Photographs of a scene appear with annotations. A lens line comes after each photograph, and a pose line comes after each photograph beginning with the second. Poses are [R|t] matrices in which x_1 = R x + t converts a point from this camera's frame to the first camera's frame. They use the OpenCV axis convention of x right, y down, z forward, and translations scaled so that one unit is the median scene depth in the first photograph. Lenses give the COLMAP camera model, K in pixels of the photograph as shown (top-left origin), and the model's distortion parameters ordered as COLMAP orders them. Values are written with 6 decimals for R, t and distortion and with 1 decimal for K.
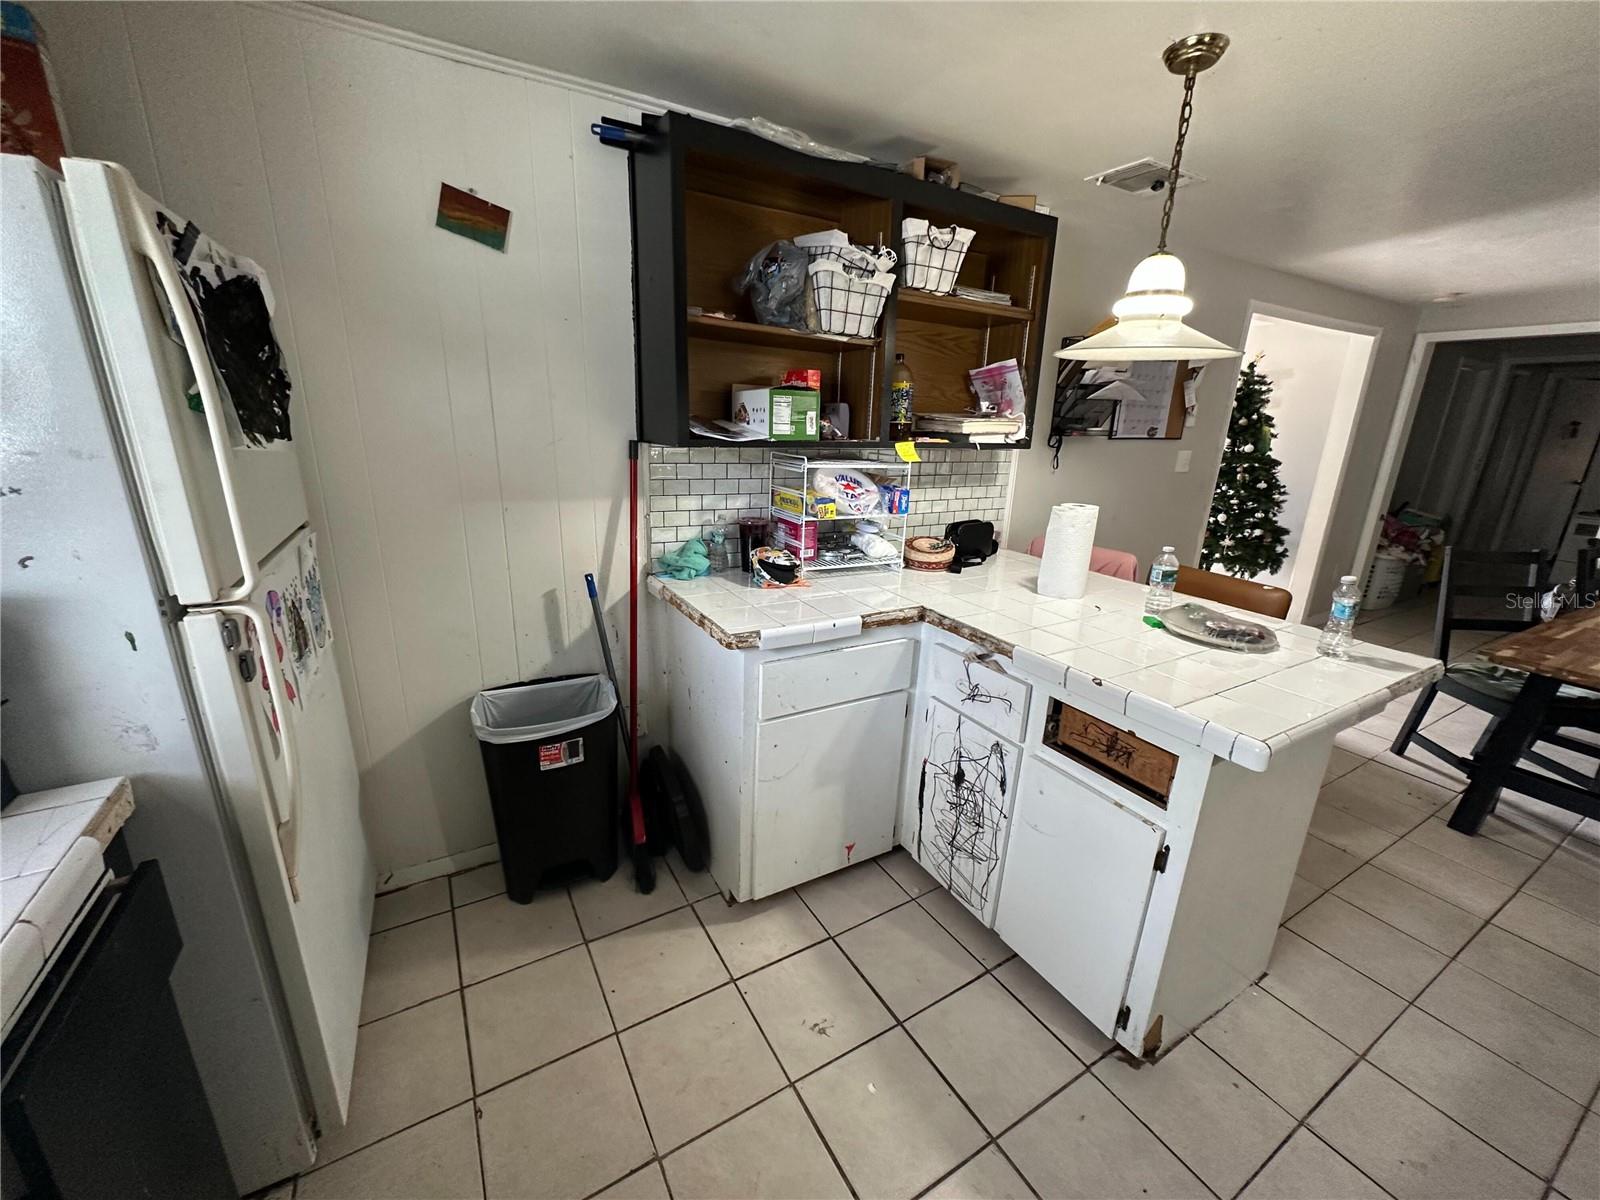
lens RADIAL K [[643.1, 0, 801.5], [0, 643.1, 603.9], [0, 0, 1]] dist [-0.000364, 0.000335]
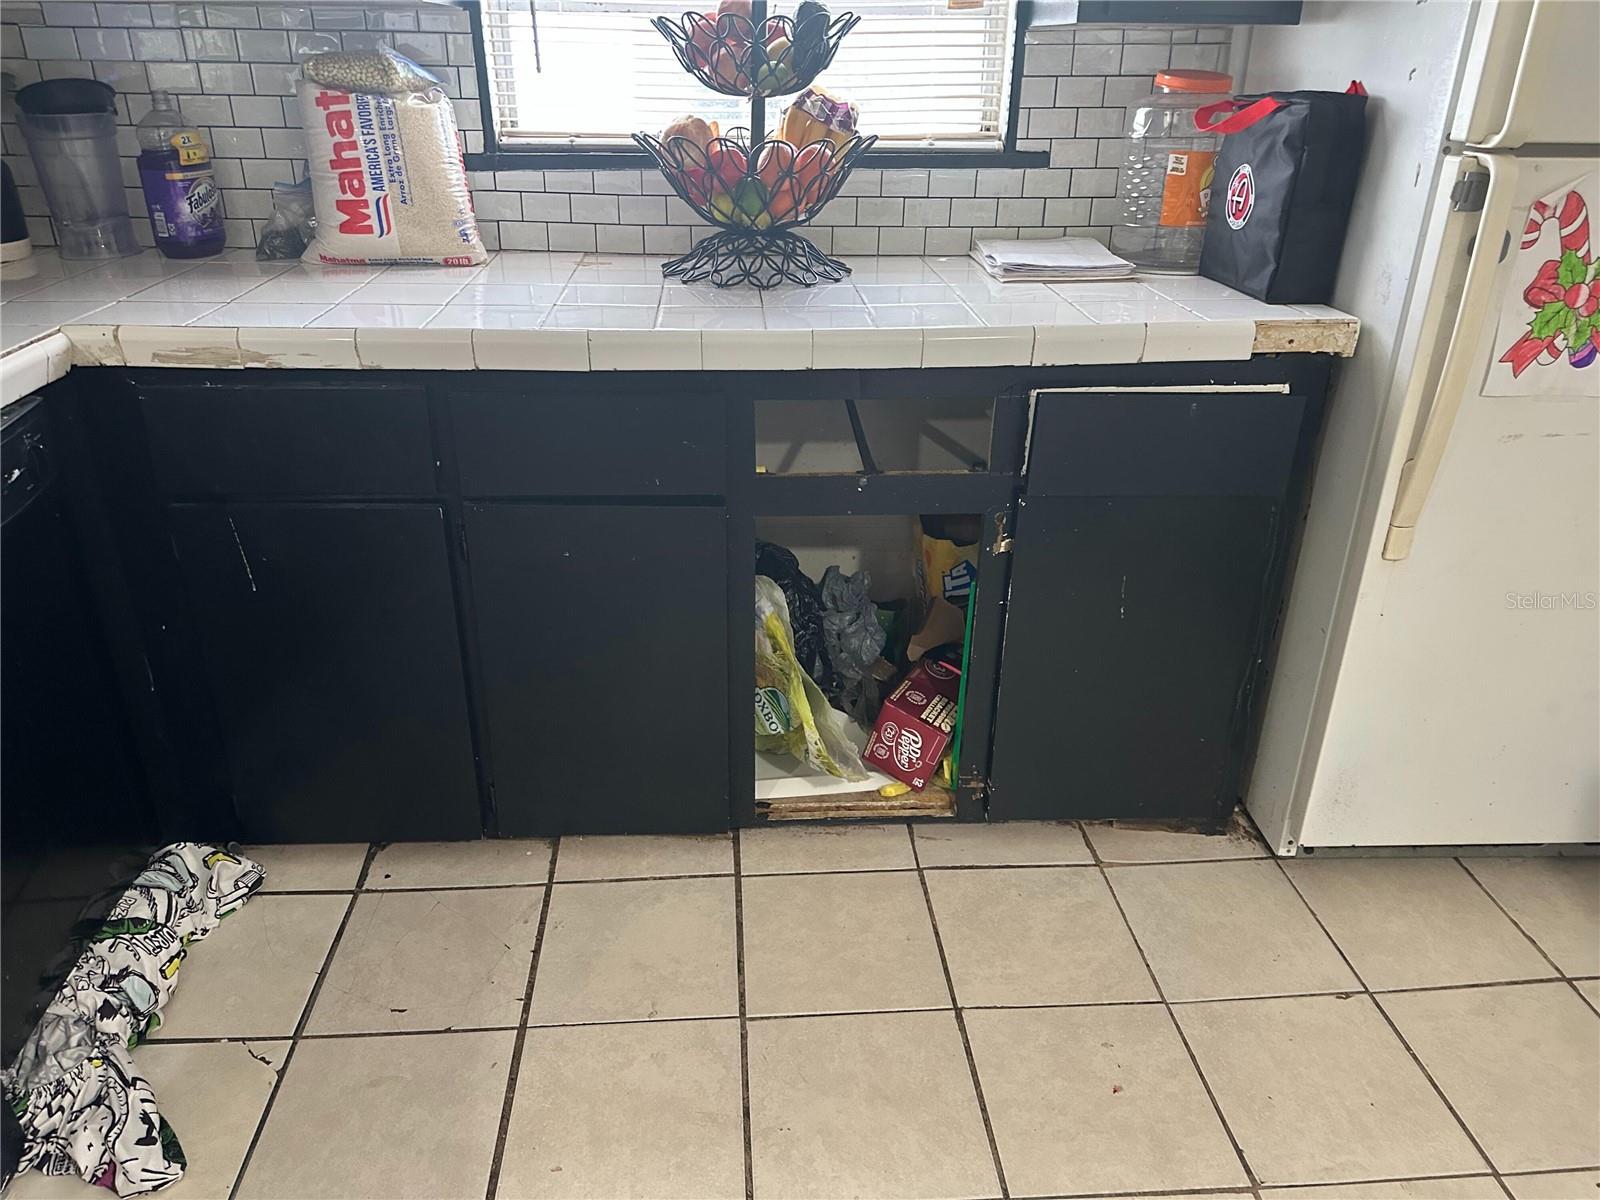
lens RADIAL K [[1129.1, 0, 776.5], [0, 1129.1, 602.0], [0, 0, 1]] dist [0.038220, -0.040090]
pose [[-0.456801, 0.356752, -0.814899, 0.477834], [-0.275909, 0.814065, 0.511050, -0.012871], [0.845699, 0.458287, -0.273435, 0.469336]]
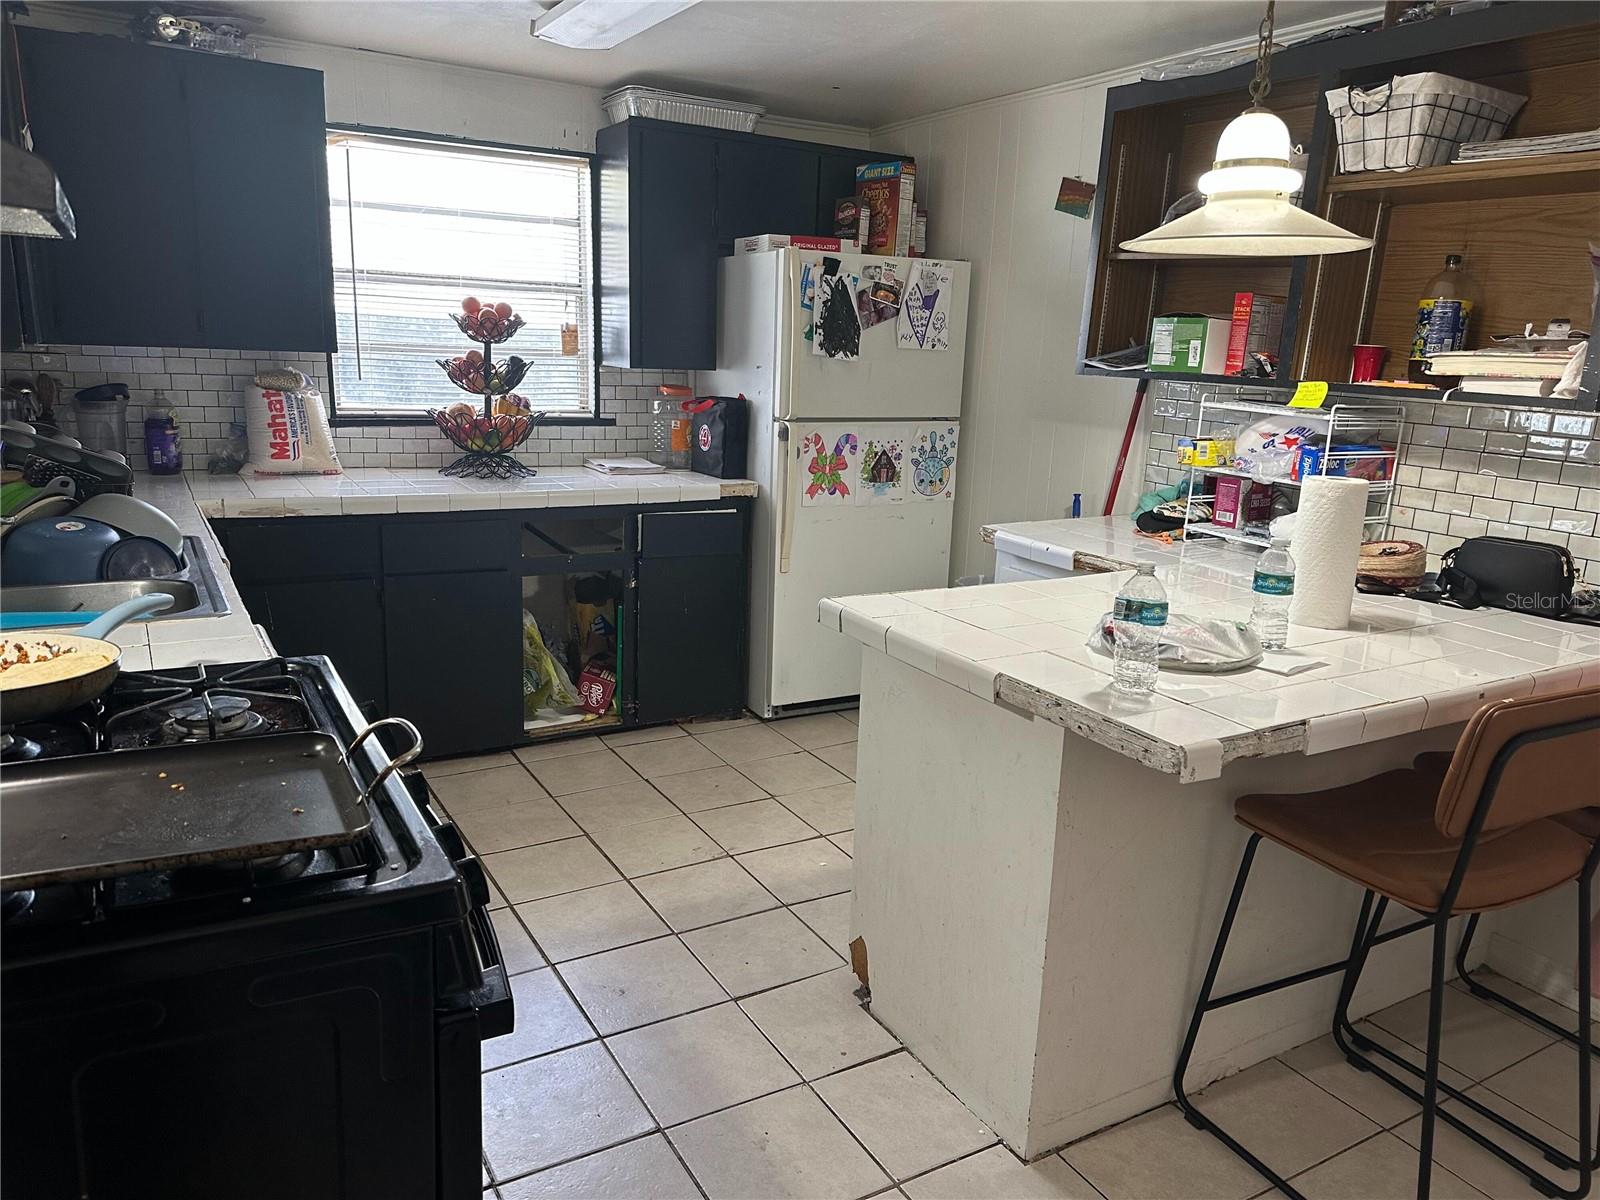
lens RADIAL K [[1129.1, 0, 788.7], [0, 1129.1, 603.1], [0, 0, 1]] dist [0.038220, -0.040090]
pose [[-0.002340, 0.198817, -0.980034, 1.618746], [-0.327574, 0.925811, 0.188599, -0.080089], [0.944823, 0.321475, 0.062961, 0.502411]]
